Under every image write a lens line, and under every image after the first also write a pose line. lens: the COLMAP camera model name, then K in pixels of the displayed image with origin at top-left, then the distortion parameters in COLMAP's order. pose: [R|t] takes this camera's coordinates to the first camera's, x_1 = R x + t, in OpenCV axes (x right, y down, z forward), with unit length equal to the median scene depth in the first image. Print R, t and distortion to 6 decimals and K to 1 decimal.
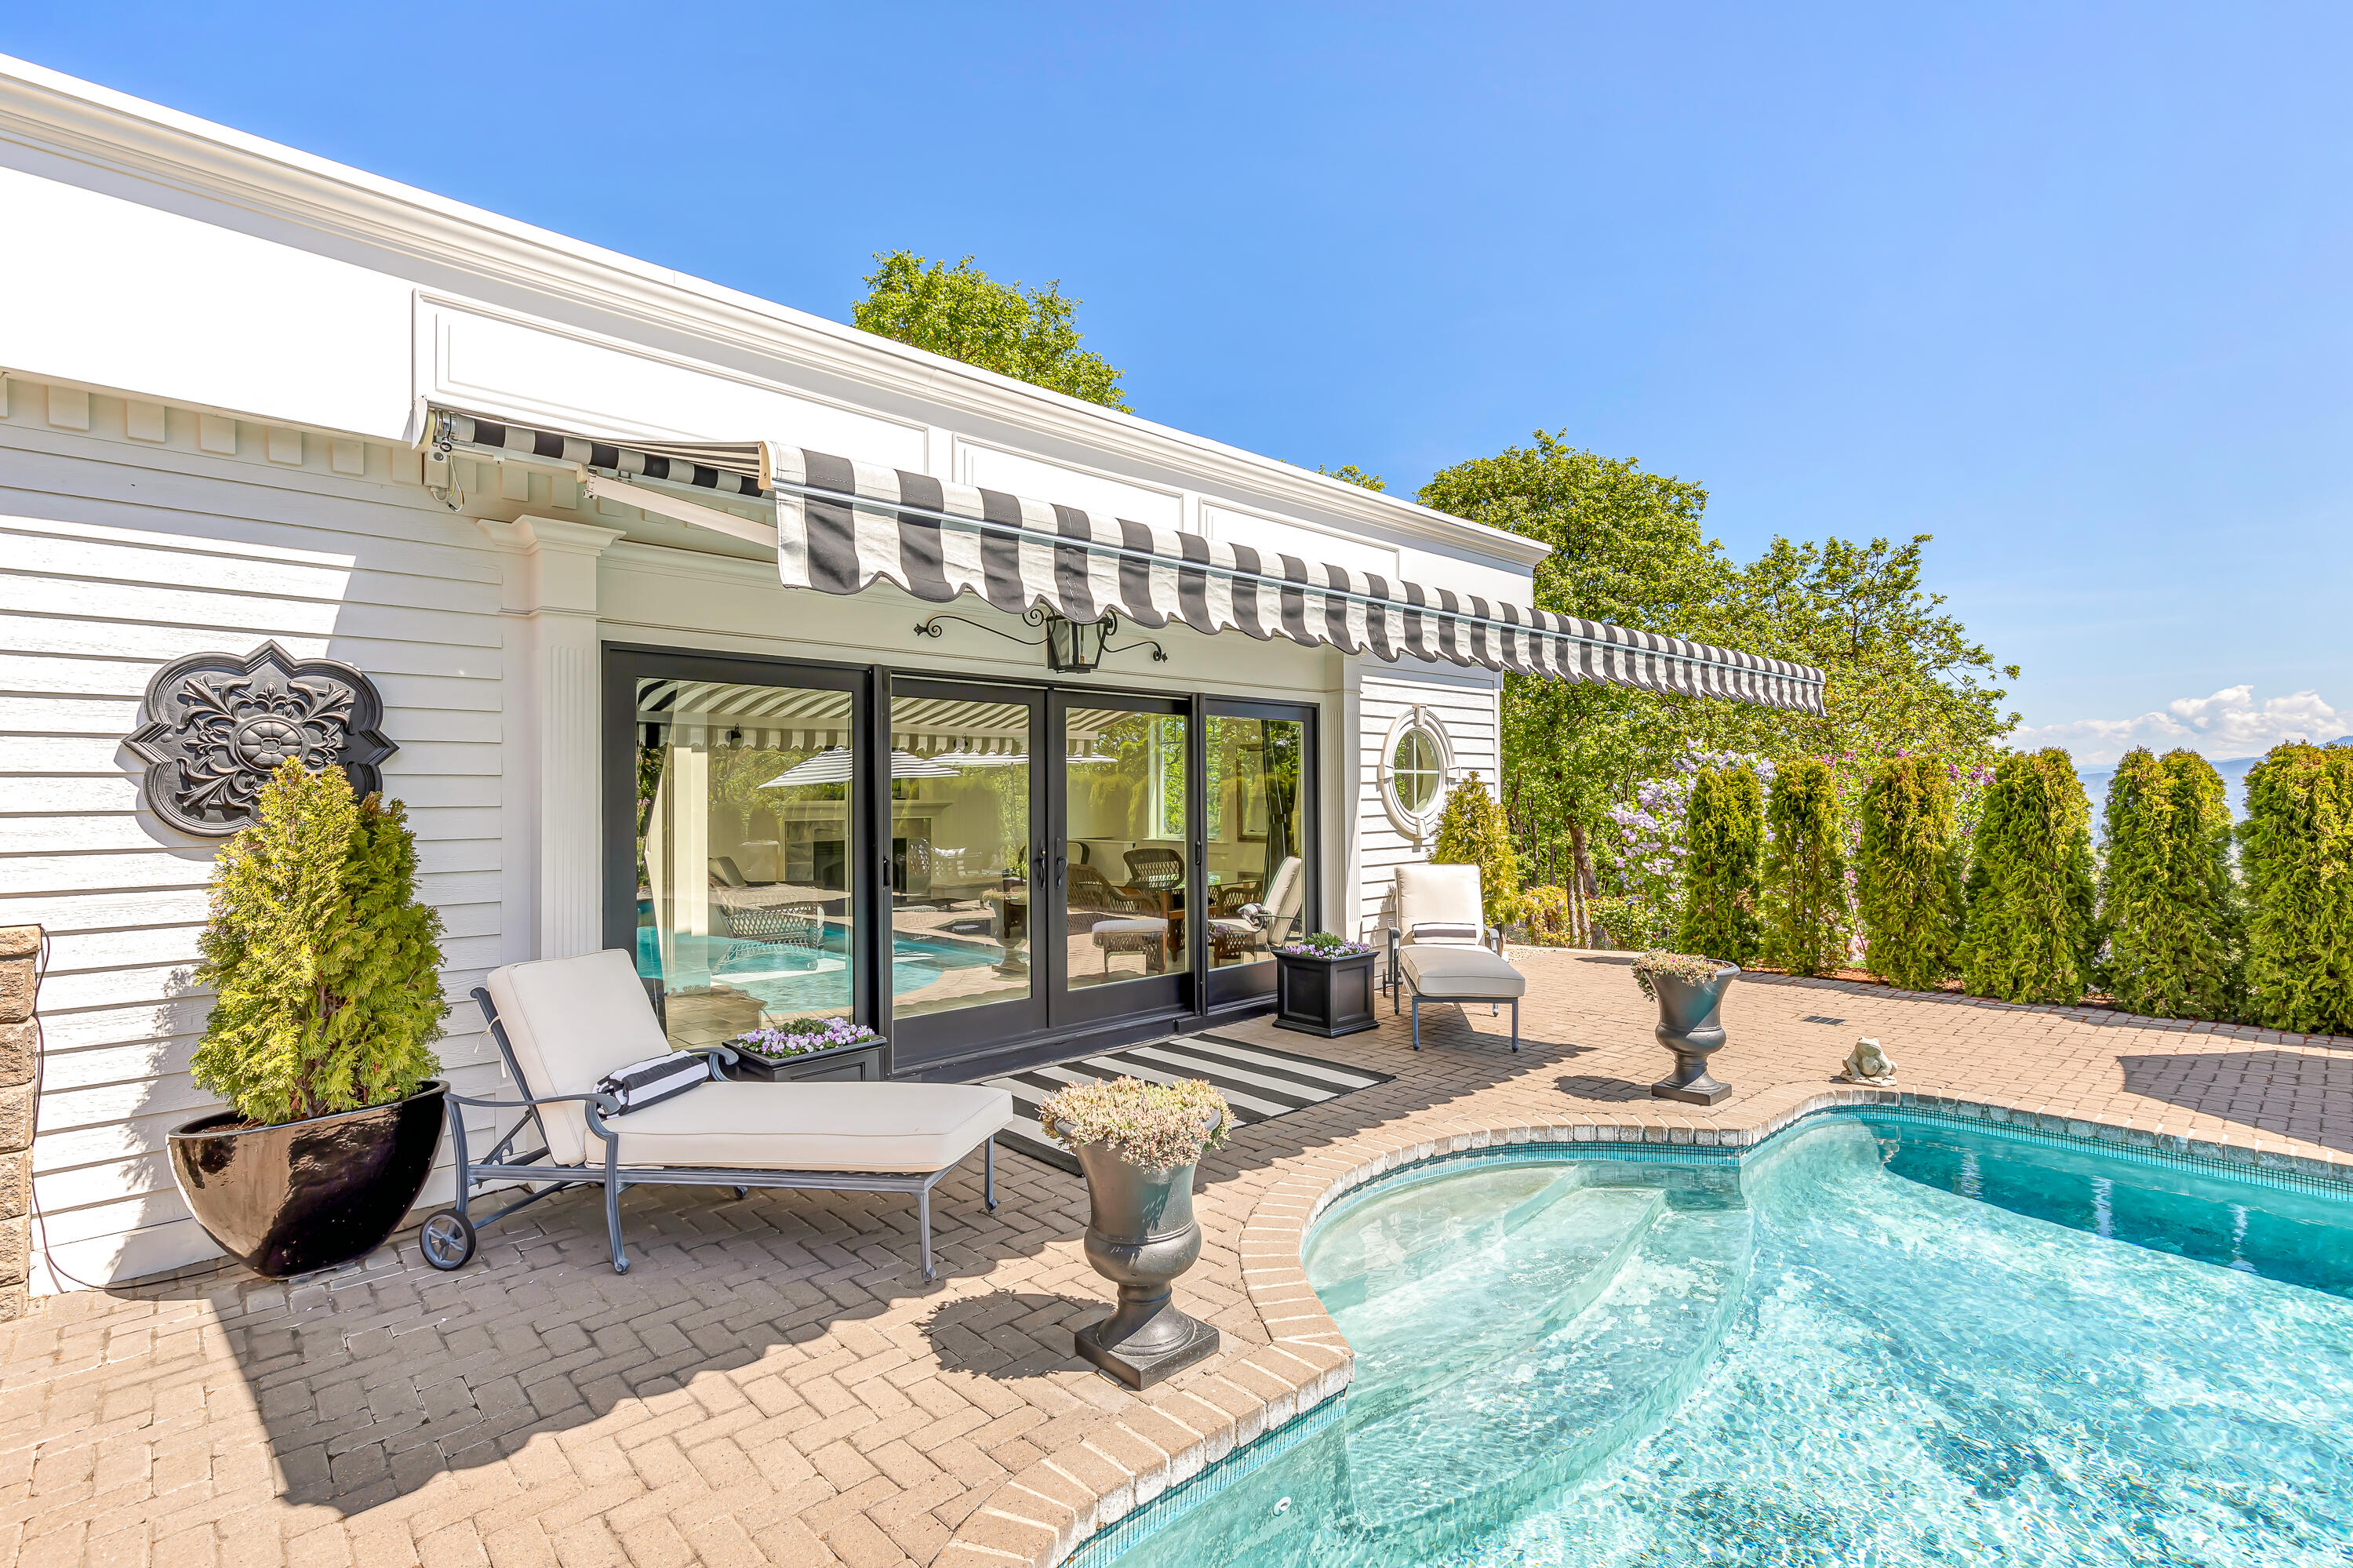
lens RADIAL K [[1091.3, 0, 1168.6], [0, 1091.3, 846.5], [0, 0, 1]] dist [0.021204, -0.001606]
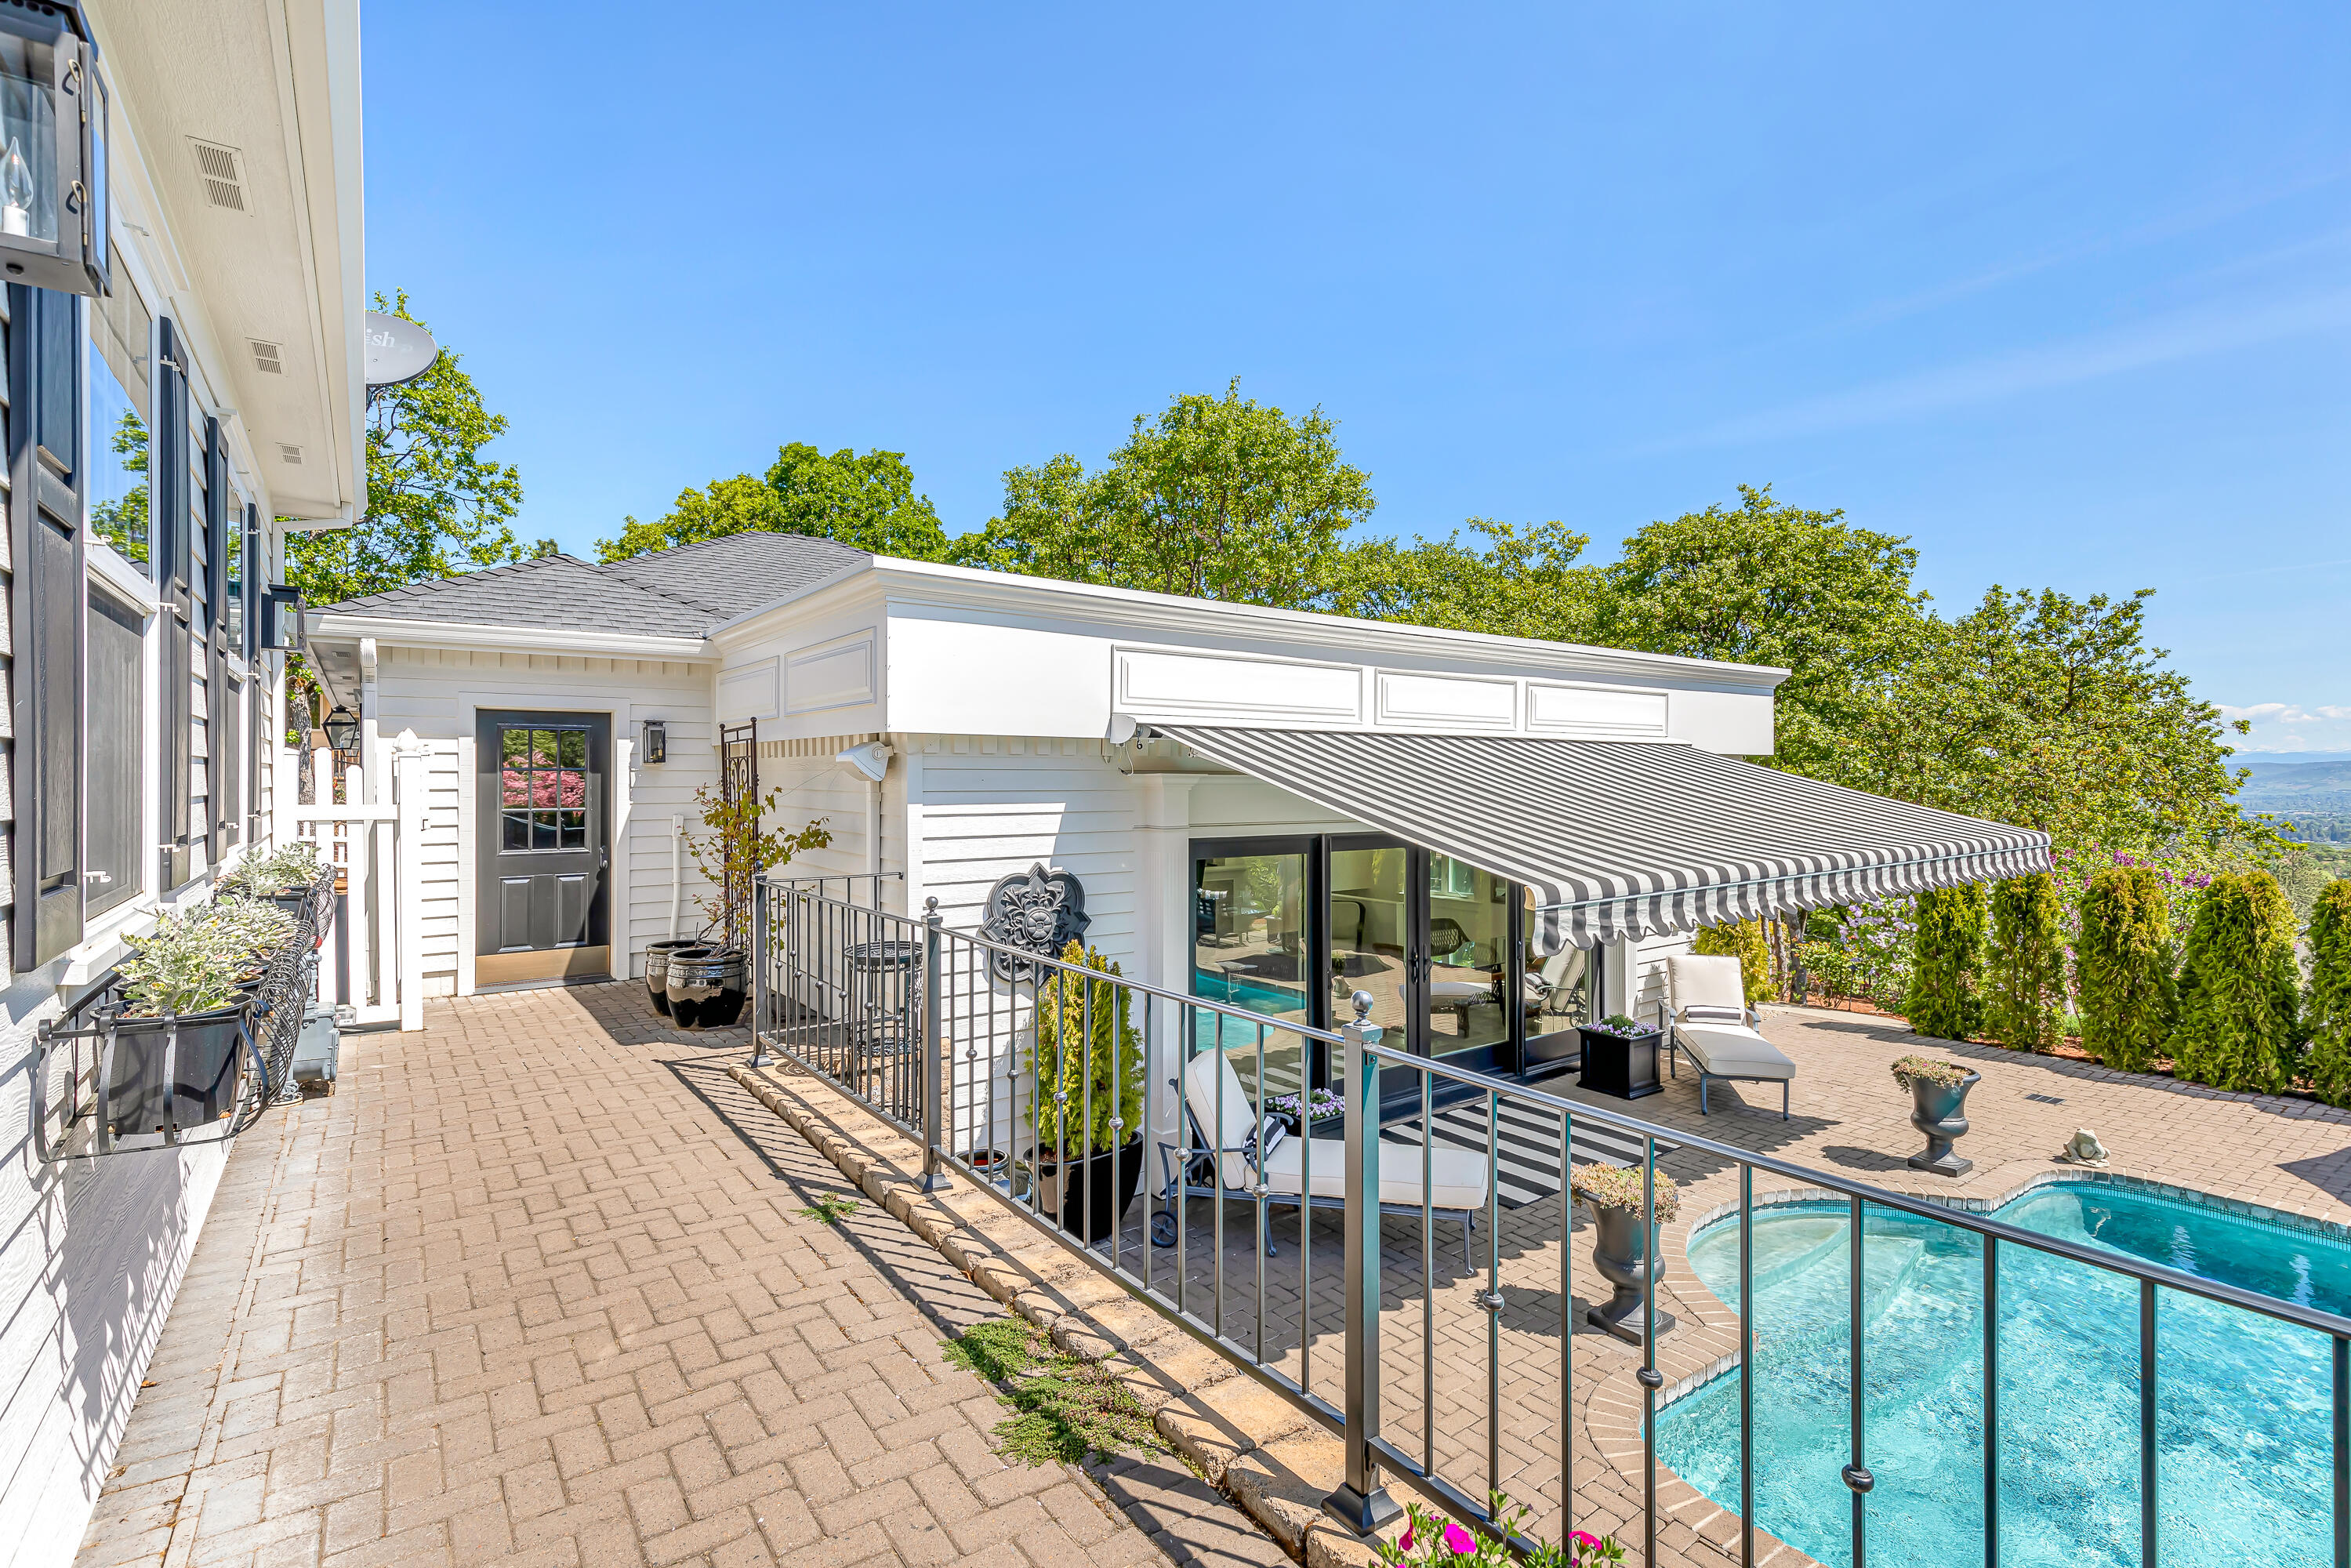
lens RADIAL K [[1090.4, 0, 1166.6], [0, 1090.4, 828.6], [0, 0, 1]] dist [0.021204, -0.001606]
pose [[0.992200, 0.013260, -0.123953, -0.217534], [-0.012879, 0.999910, 0.003867, -0.130858], [0.123993, -0.002241, 0.992281, -0.329908]]
